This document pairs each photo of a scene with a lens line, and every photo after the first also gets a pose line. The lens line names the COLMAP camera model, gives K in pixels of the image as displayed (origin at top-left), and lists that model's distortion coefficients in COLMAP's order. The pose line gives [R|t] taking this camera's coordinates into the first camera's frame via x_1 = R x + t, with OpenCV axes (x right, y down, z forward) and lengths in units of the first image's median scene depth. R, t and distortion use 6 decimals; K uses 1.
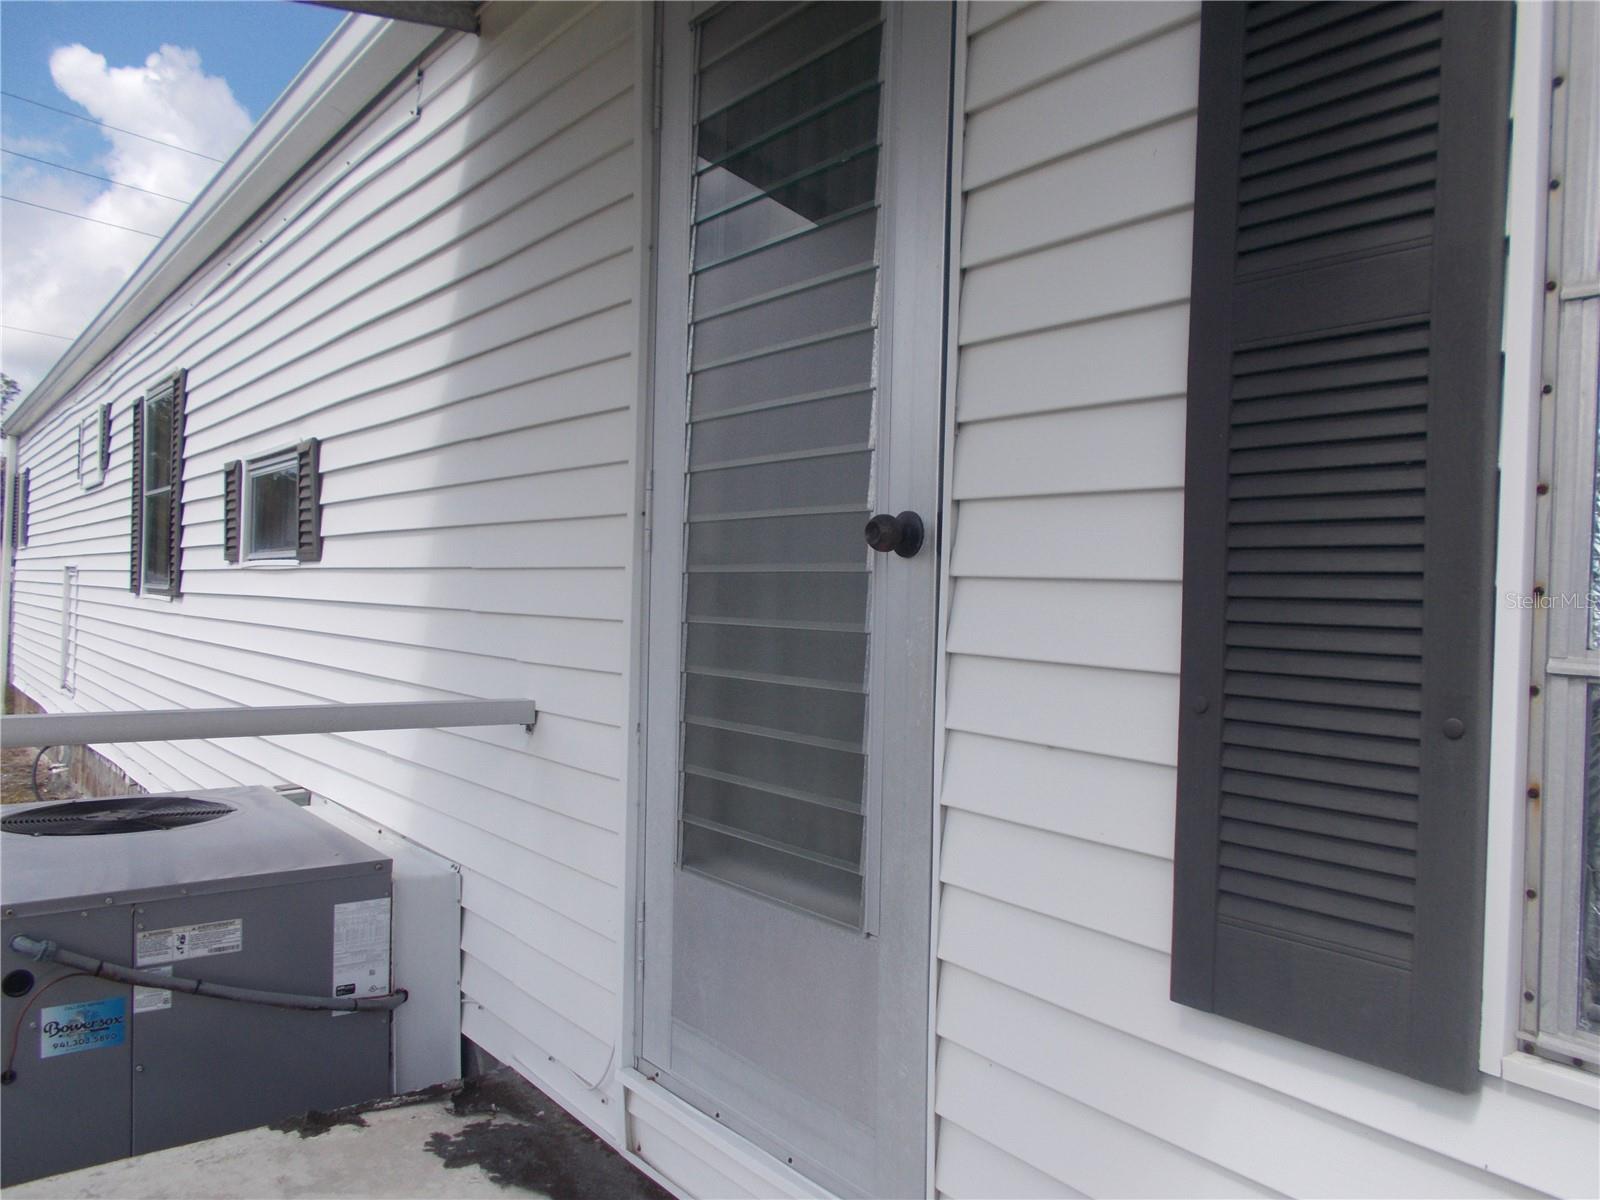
lens RADIAL K [[1257.7, 0, 800.0], [0, 1257.7, 600.0], [0, 0, 1]] dist [0.035170, -0.031385]
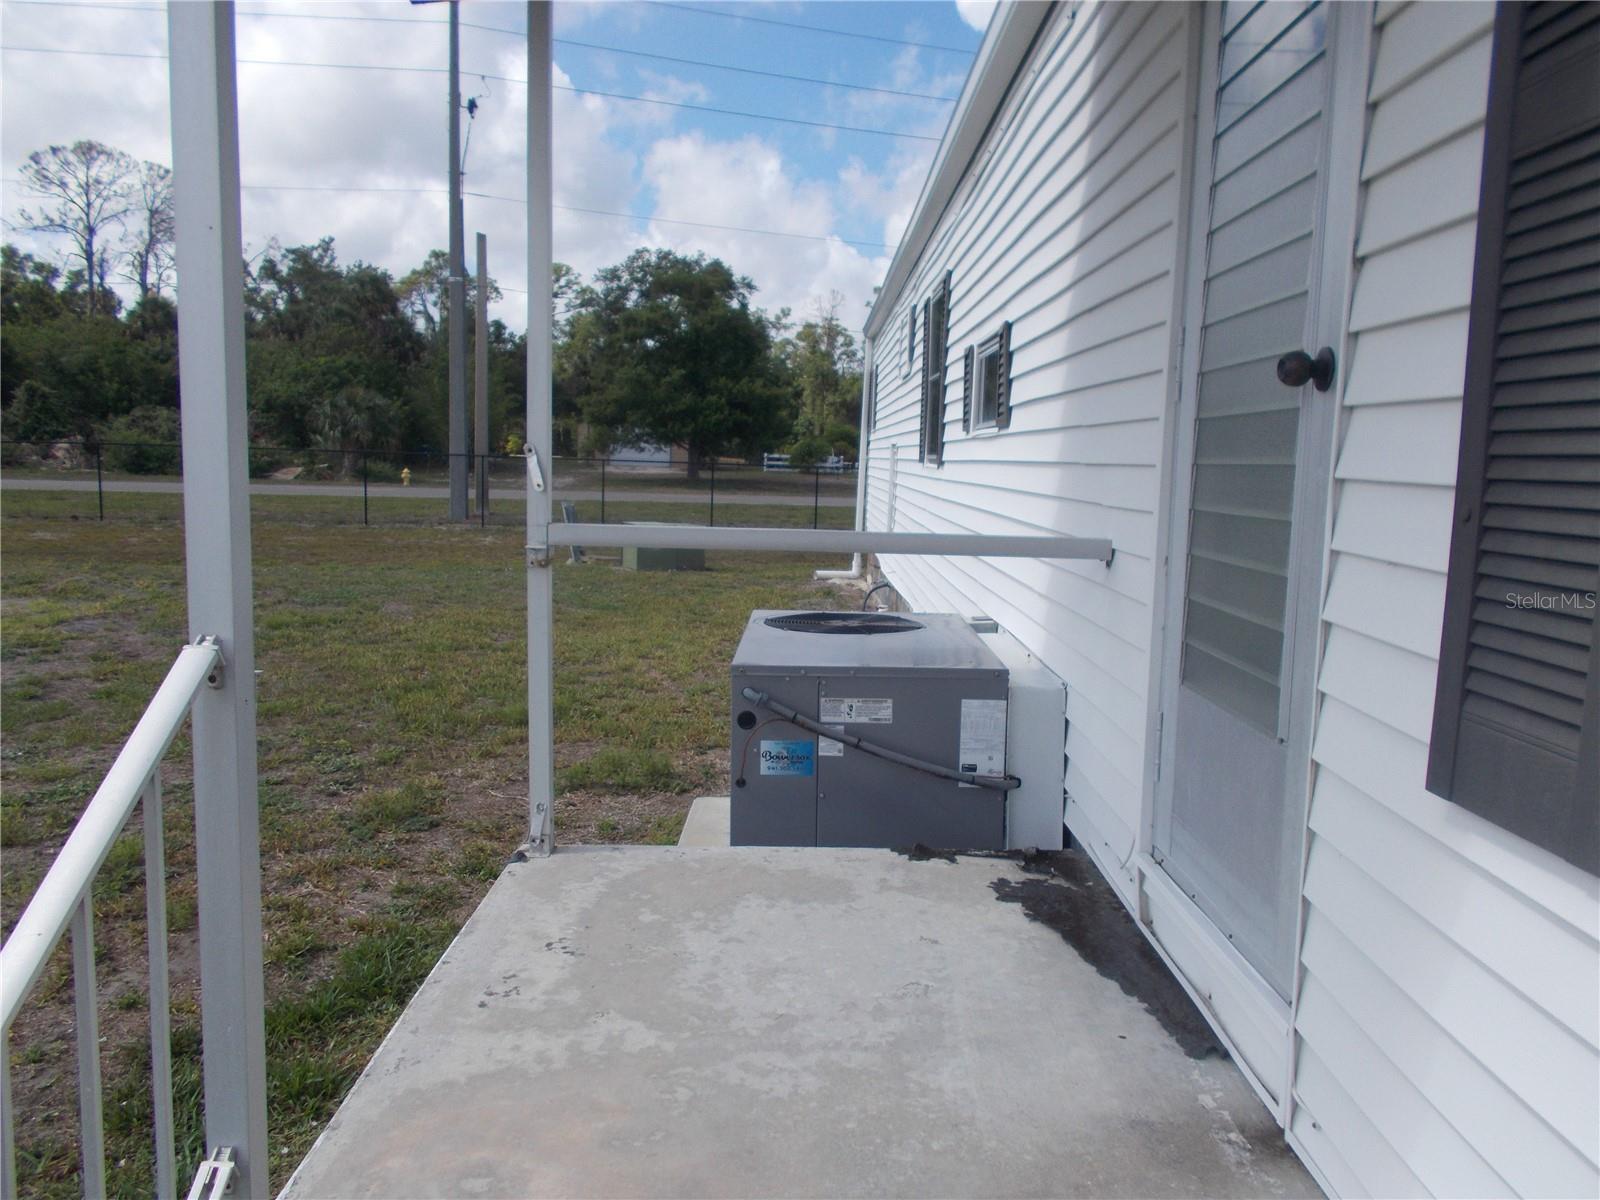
lens RADIAL K [[1257.7, 0, 800.0], [0, 1257.7, 600.0], [0, 0, 1]] dist [0.035170, -0.031385]
pose [[0.801707, 0.063559, -0.594329, 0.258607], [-0.009187, 0.995523, 0.094071, 0.030984], [0.597647, -0.069957, 0.798702, -0.087506]]
